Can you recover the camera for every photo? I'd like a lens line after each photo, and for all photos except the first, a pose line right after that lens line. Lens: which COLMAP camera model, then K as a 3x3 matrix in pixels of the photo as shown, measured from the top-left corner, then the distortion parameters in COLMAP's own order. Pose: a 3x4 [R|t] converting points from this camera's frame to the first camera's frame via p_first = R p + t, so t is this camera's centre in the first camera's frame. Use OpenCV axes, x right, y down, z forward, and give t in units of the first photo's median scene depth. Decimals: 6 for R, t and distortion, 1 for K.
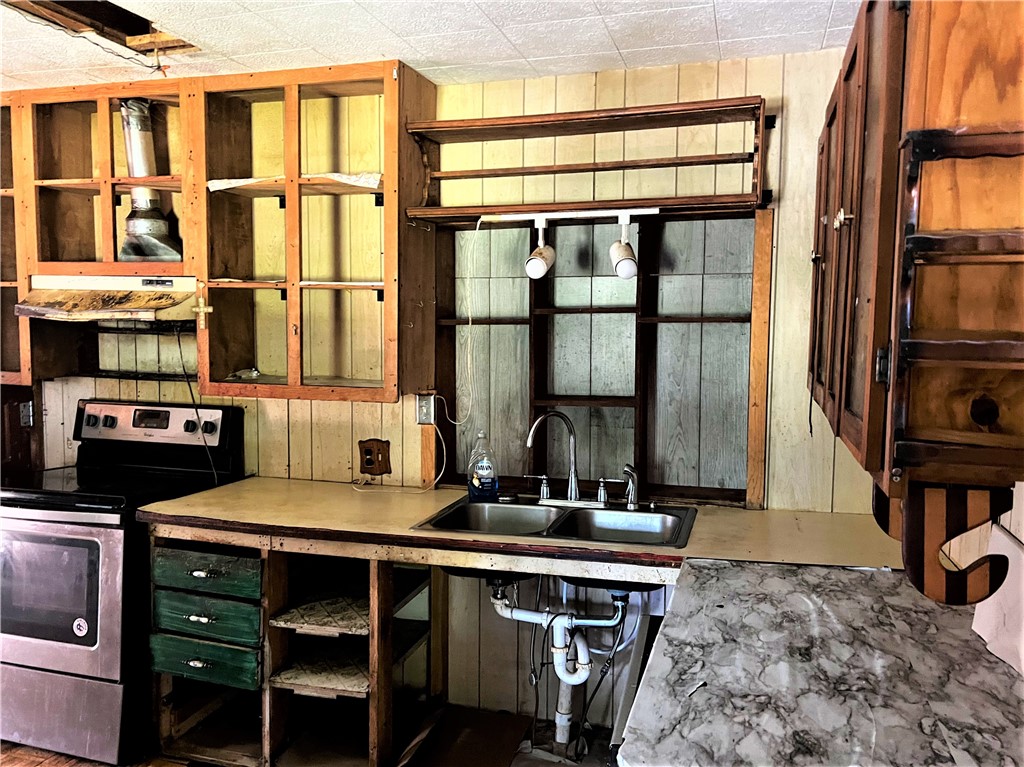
lens RADIAL K [[781.3, 0, 512.0], [0, 781.3, 383.5], [0, 0, 1]] dist [0.031067, 0.001136]
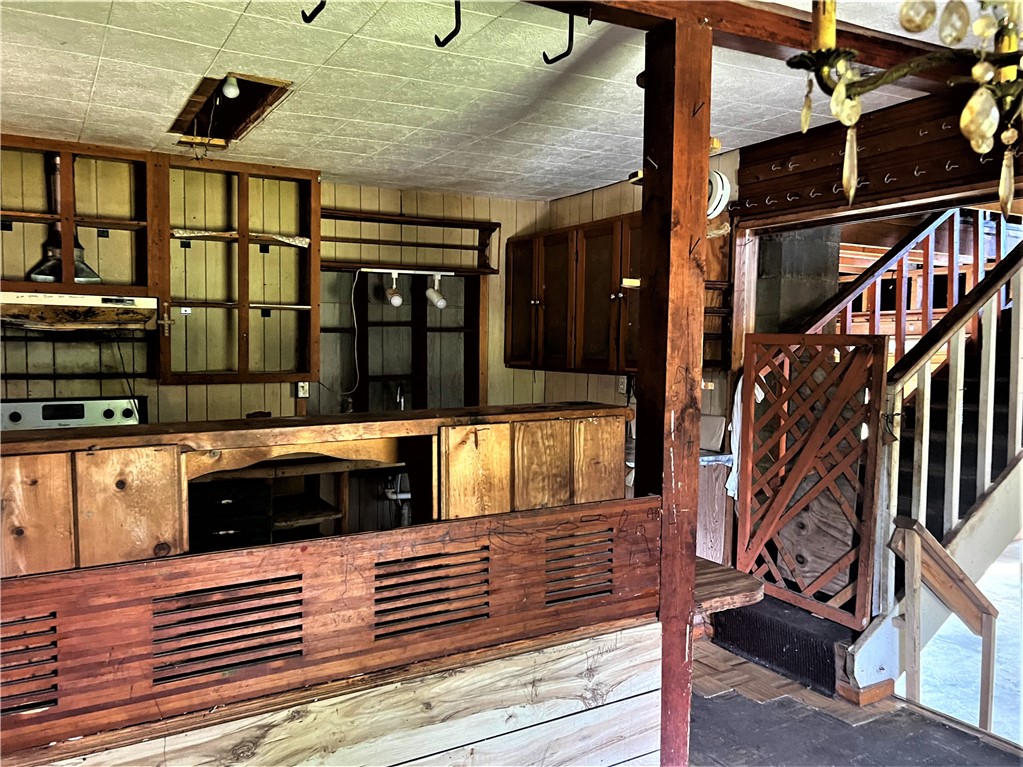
lens RADIAL K [[769.1, 0, 509.3], [0, 769.1, 387.0], [0, 0, 1]] dist [0.062274, -0.070884]
pose [[0.697072, -0.052575, 0.715071, -0.930471], [0.055058, 0.998288, 0.019726, 0.023849], [-0.714884, 0.025620, 0.698774, -0.357965]]
